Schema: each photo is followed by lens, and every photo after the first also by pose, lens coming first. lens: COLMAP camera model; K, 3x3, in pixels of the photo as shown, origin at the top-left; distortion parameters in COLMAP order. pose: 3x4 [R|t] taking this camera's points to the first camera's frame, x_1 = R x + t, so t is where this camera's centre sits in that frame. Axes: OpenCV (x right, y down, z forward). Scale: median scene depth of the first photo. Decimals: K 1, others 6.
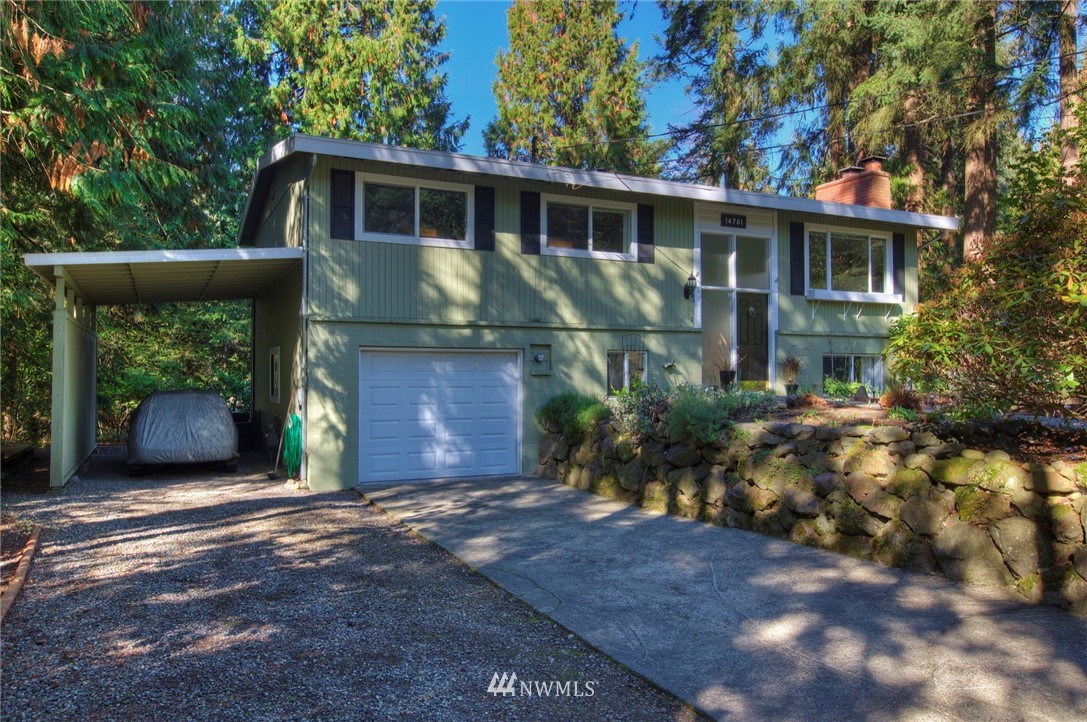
lens RADIAL K [[763.6, 0, 543.5], [0, 763.6, 361.0], [0, 0, 1]] dist [0.001757, -0.002767]
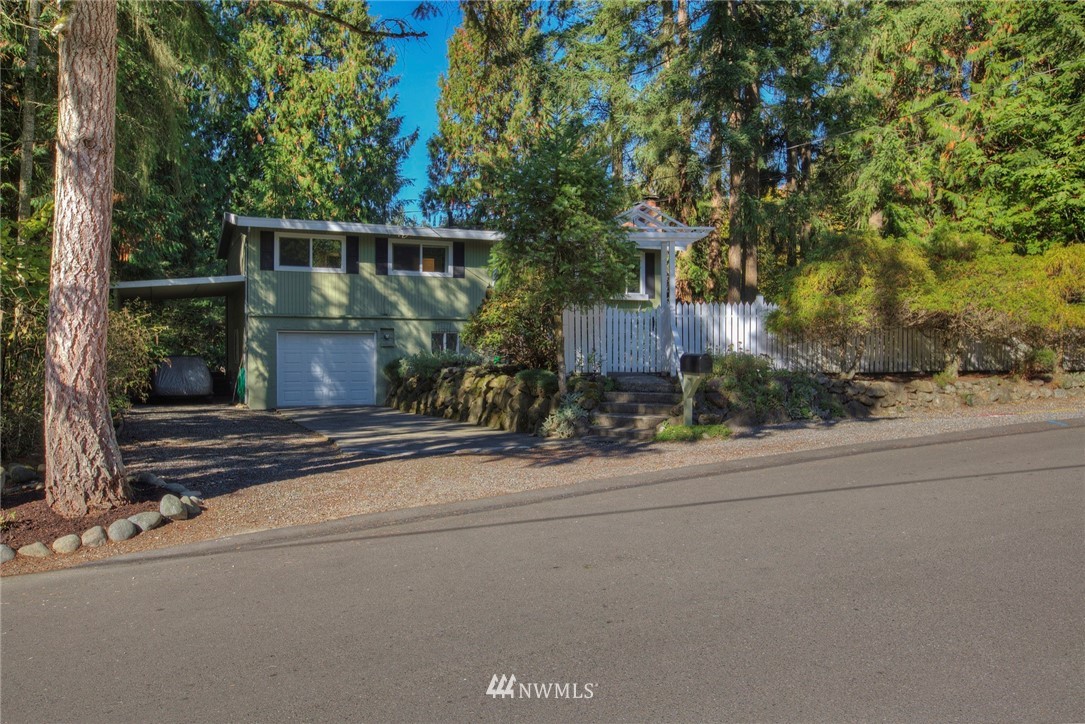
lens RADIAL K [[839.6, 0, 542.5], [0, 839.6, 362.0], [0, 0, 1]] dist [-0.000603, 0.003716]
pose [[0.999381, 0.002758, -0.035069, 0.392653], [-0.001685, 0.999531, 0.030575, -0.003861], [0.035137, -0.030497, 0.998917, -0.825619]]
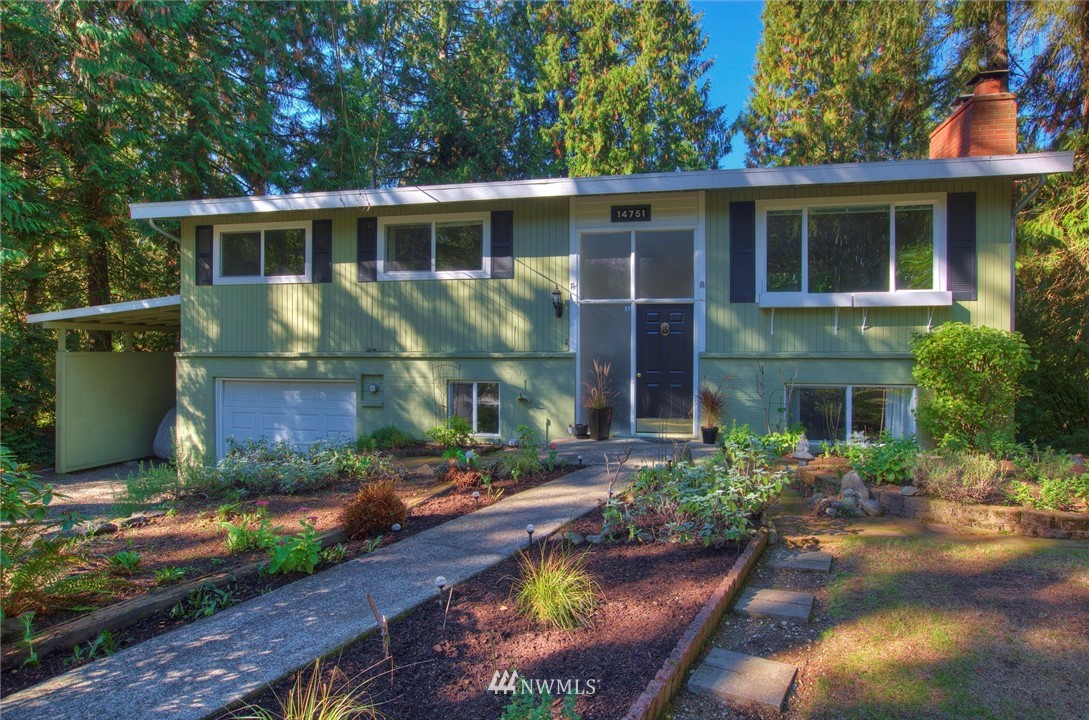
lens RADIAL K [[655.5, 0, 544.5], [0, 655.5, 360.0], [0, 0, 1]] dist [-0.026193, -0.000144]
pose [[0.788022, 0.006773, -0.615610, 0.646965], [0.007130, 0.999772, 0.020128, -0.053577], [0.615606, -0.020251, 0.787794, 0.461546]]
